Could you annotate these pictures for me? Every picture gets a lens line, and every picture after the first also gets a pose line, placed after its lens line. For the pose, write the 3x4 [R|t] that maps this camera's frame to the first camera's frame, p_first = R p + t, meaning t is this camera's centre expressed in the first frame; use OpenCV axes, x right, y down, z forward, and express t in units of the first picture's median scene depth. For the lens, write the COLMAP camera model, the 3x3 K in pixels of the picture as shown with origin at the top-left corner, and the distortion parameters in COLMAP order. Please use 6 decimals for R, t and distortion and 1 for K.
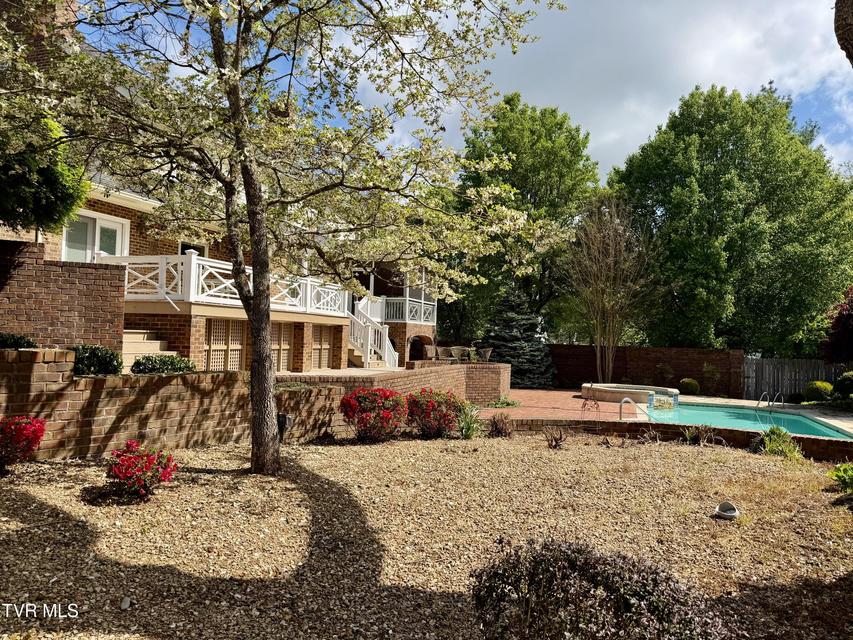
lens RADIAL K [[598.2, 0, 429.0], [0, 598.2, 317.9], [0, 0, 1]] dist [0.098458, -0.139000]
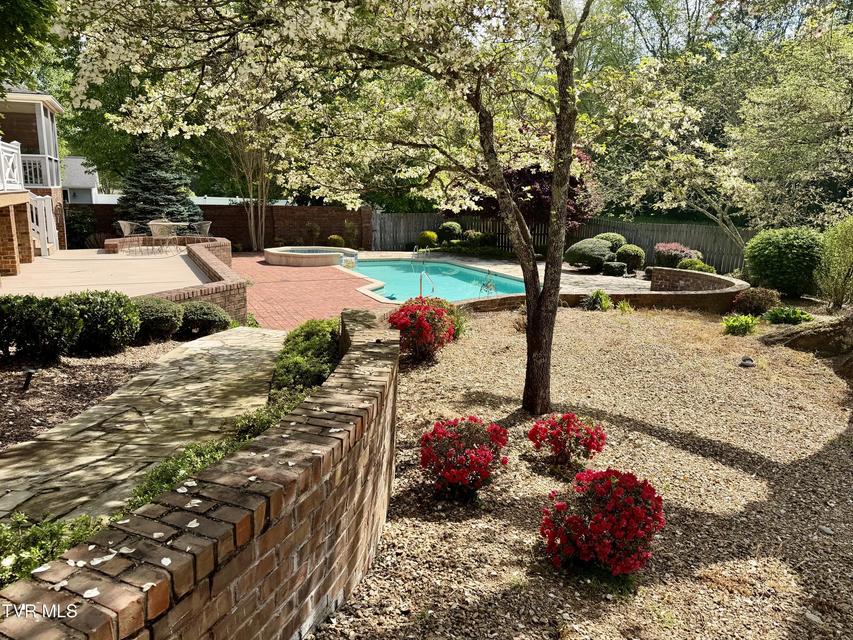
lens RADIAL K [[608.7, 0, 429.9], [0, 608.7, 320.0], [0, 0, 1]] dist [0.071571, -0.077075]
pose [[0.726652, -0.159057, 0.668340, -0.266924], [-0.018984, 0.967810, 0.250967, -0.040631], [-0.686744, -0.195053, 0.700241, 0.100404]]
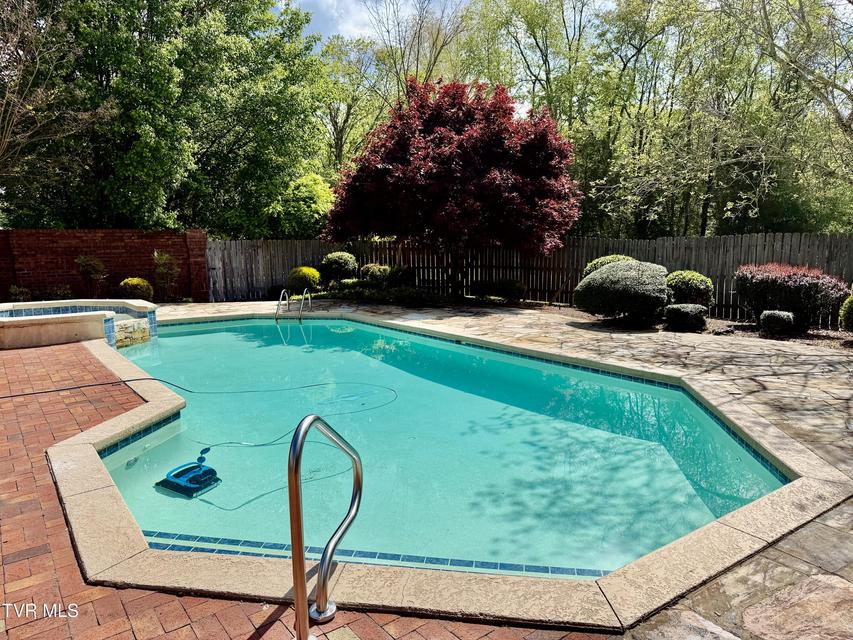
lens RADIAL K [[598.2, 0, 429.0], [0, 598.2, 317.9], [0, 0, 1]] dist [0.098458, -0.139000]
pose [[0.566179, -0.141773, 0.811999, 0.116587], [-0.002952, 0.984743, 0.173992, 0.040513], [-0.824277, -0.100908, 0.557122, 0.518089]]
